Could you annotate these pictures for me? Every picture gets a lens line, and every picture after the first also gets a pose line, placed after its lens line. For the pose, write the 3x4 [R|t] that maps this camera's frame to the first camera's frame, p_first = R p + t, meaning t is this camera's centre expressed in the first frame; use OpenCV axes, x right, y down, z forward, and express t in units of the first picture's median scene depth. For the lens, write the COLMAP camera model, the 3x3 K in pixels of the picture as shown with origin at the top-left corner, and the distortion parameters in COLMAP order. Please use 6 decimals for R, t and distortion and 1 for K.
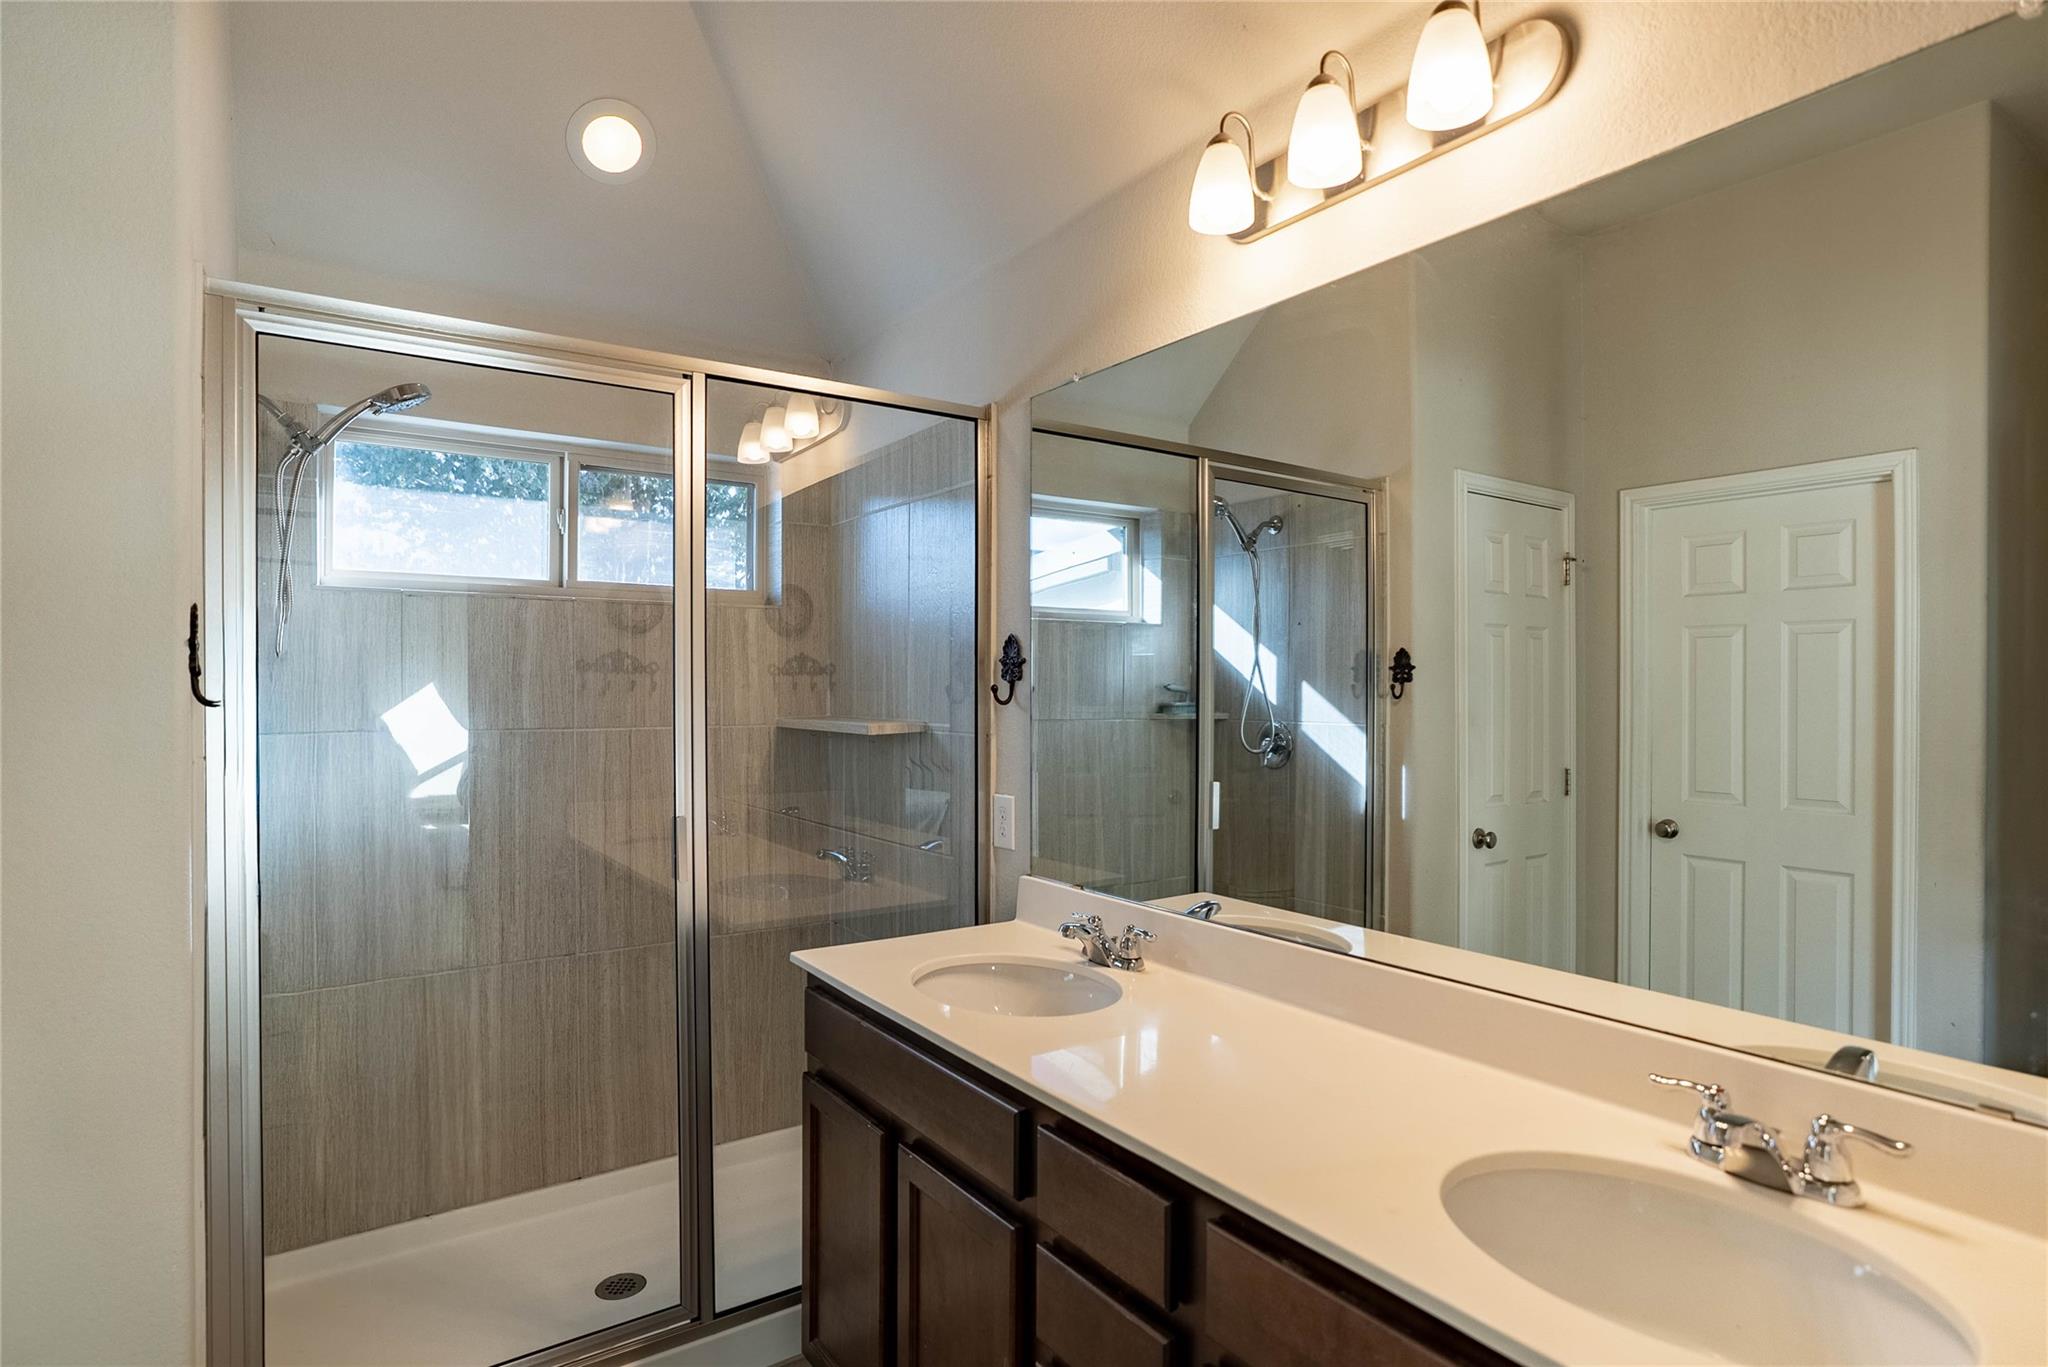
lens RADIAL K [[1074.2, 0, 1018.8], [0, 1074.2, 691.0], [0, 0, 1]] dist [-0.031833, 0.015575]
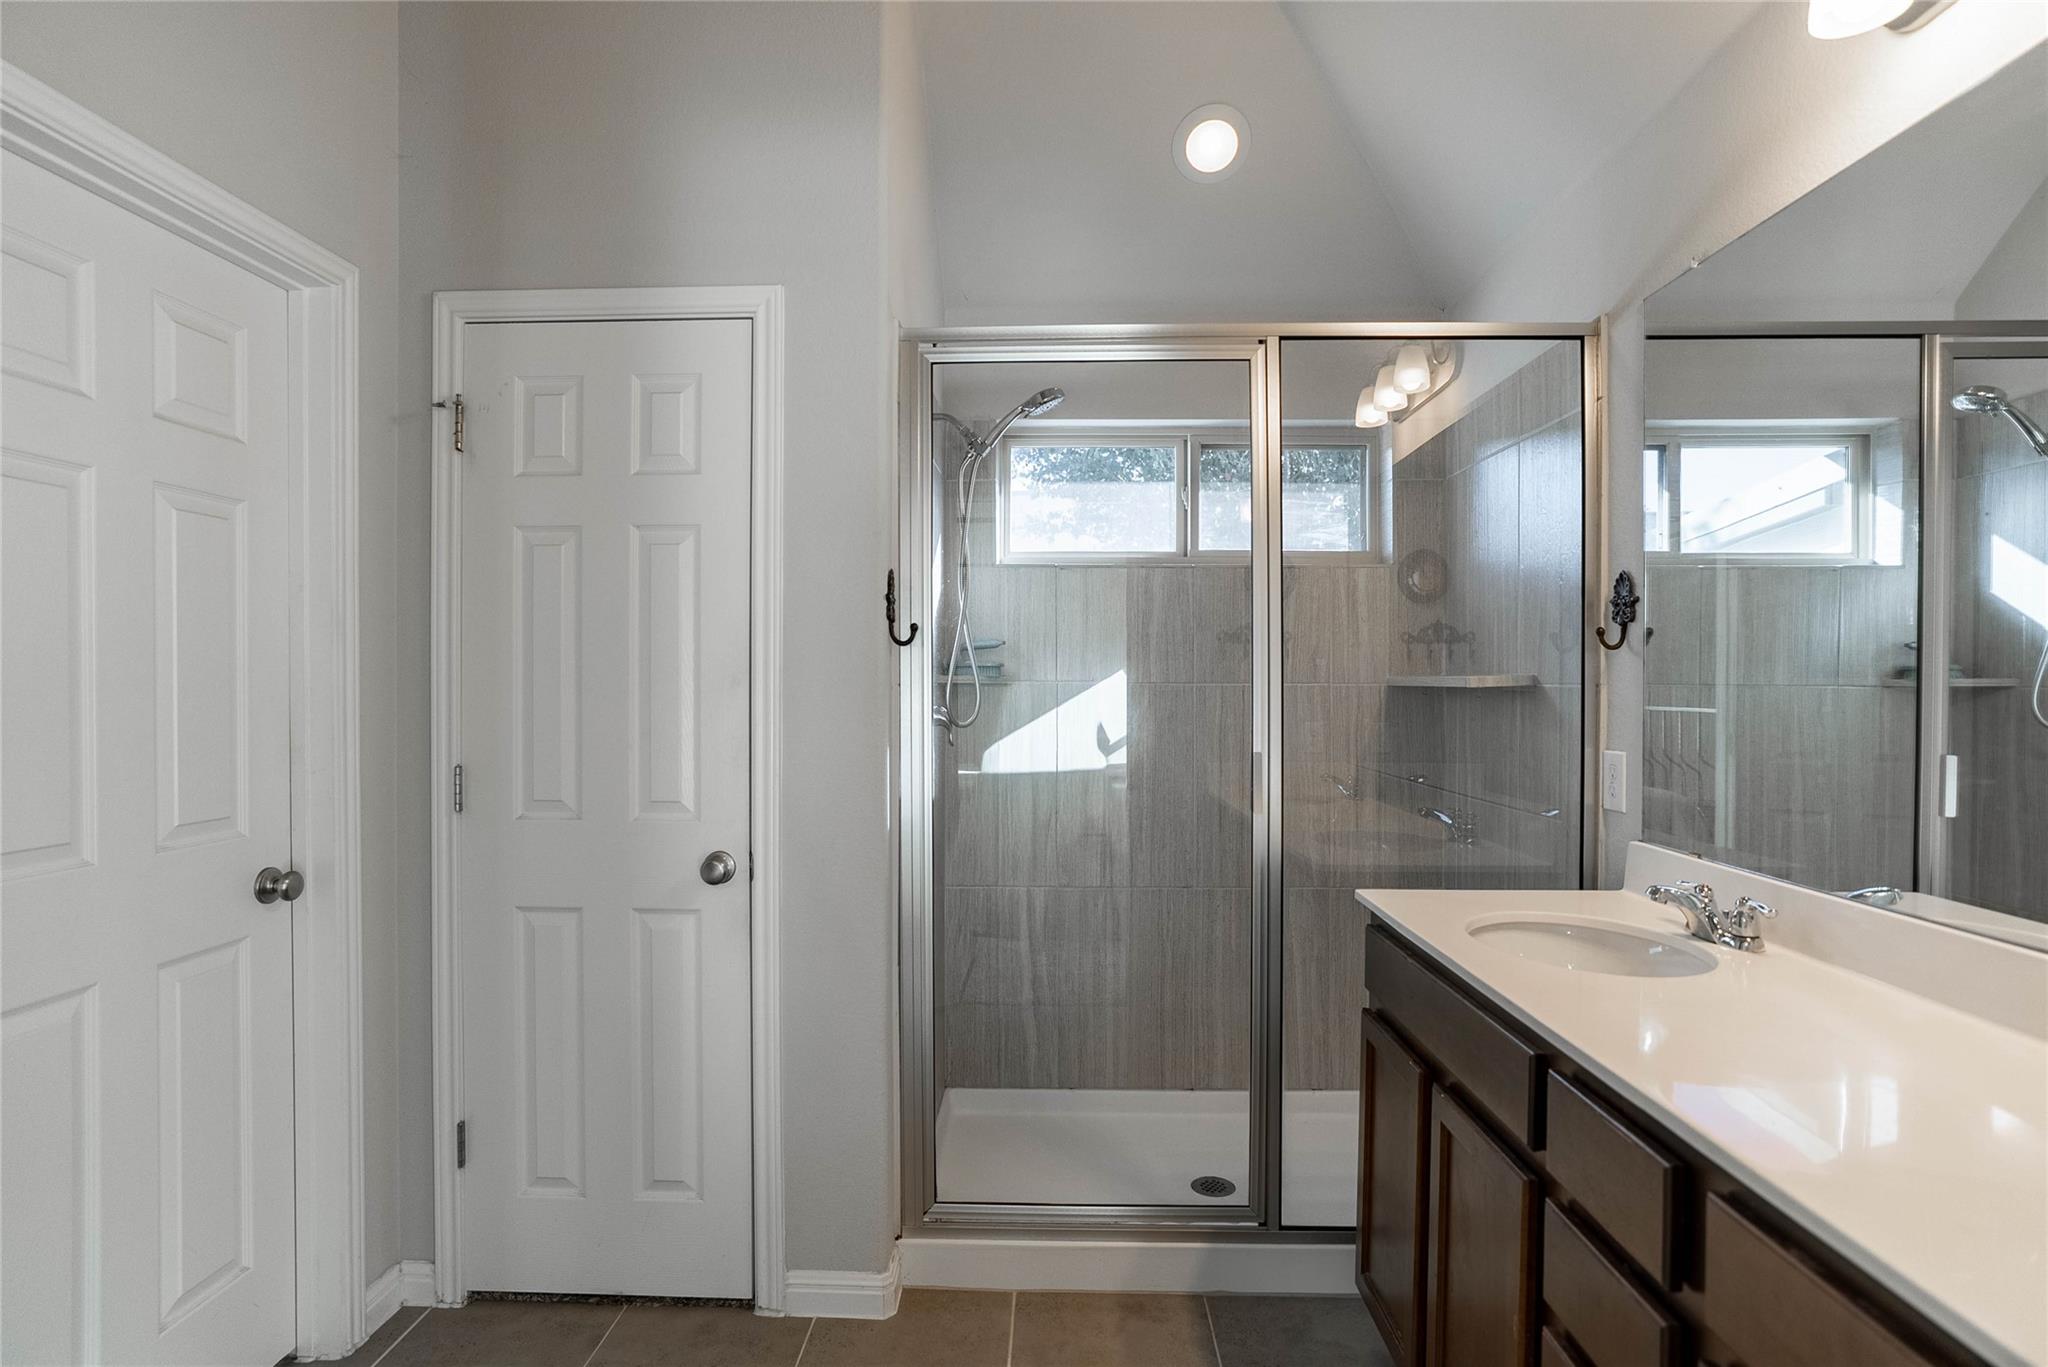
lens RADIAL K [[1074.2, 0, 1011.7], [0, 1074.2, 683.6], [0, 0, 1]] dist [-0.031833, 0.015575]
pose [[0.805214, 0.003263, -0.592975, 0.105937], [-0.004509, 0.999990, -0.000620, 0.042744], [0.592967, 0.003173, 0.805221, -0.008665]]
